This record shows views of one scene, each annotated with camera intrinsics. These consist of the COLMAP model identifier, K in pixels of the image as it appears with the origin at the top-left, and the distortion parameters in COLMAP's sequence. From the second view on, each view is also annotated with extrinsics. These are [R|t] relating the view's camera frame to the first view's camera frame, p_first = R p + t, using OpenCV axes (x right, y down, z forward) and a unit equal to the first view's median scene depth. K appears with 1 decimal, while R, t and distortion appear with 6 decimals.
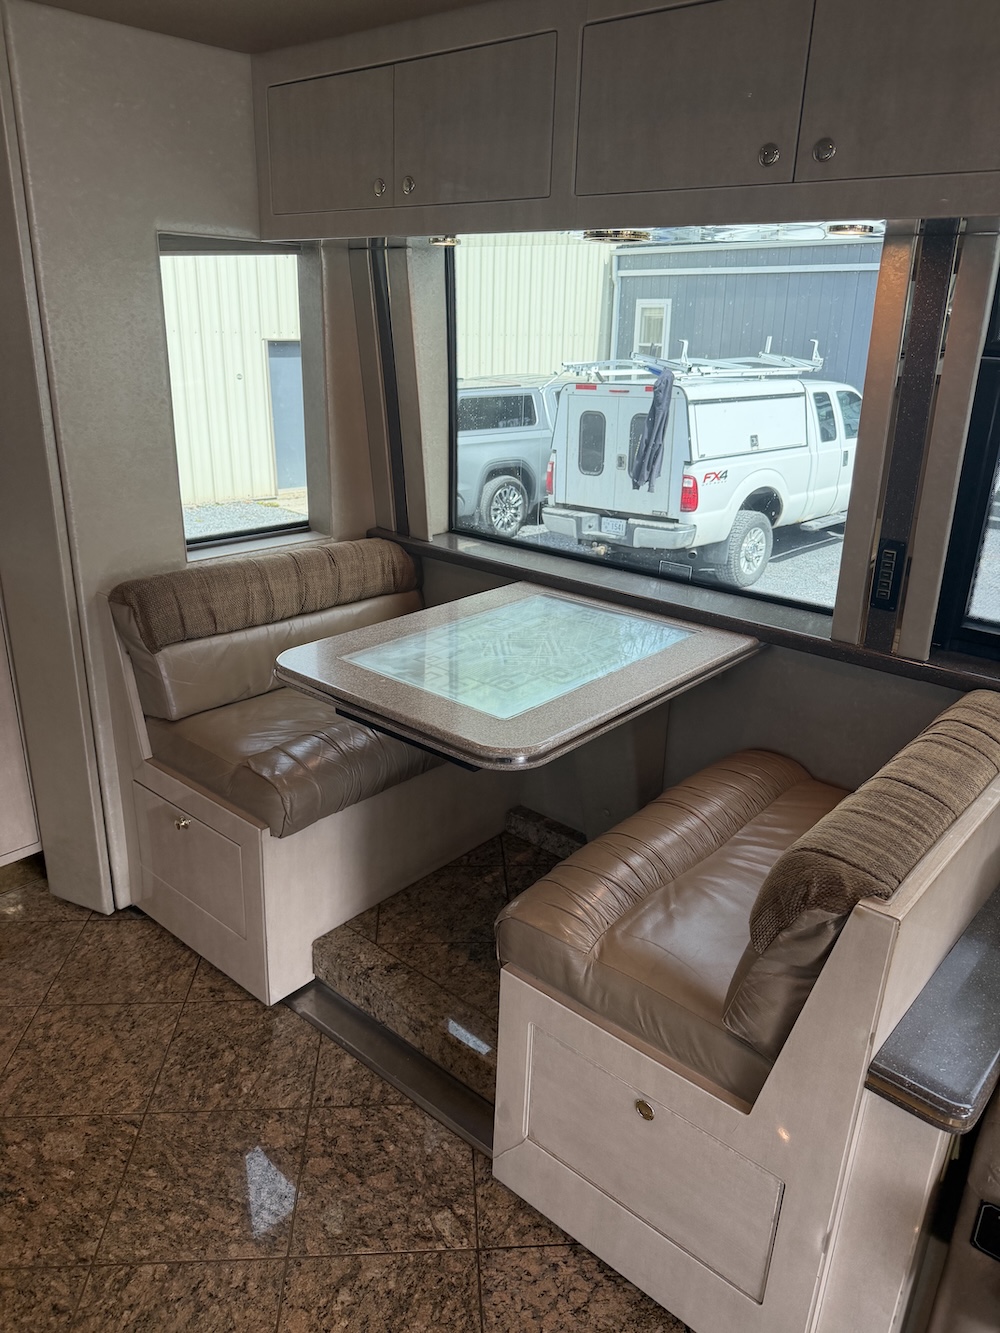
lens RADIAL K [[958.1, 0, 500.0], [0, 958.1, 666.5], [0, 0, 1]] dist [0.068287, -0.118186]
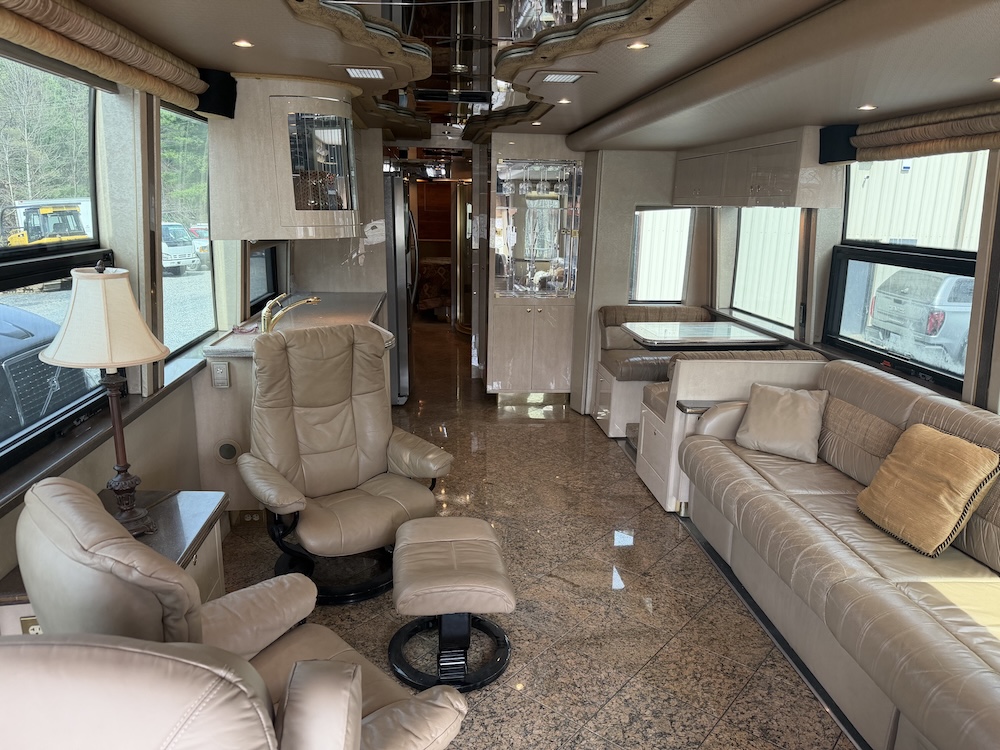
lens RADIAL K [[706.2, 0, 497.8], [0, 706.2, 370.2], [0, 0, 1]] dist [0.111537, -0.177124]
pose [[0.727249, 0.144422, -0.671007, 0.219371], [-0.237727, 0.970103, -0.048856, 0.071845], [0.643890, 0.195047, 0.739840, -0.215295]]
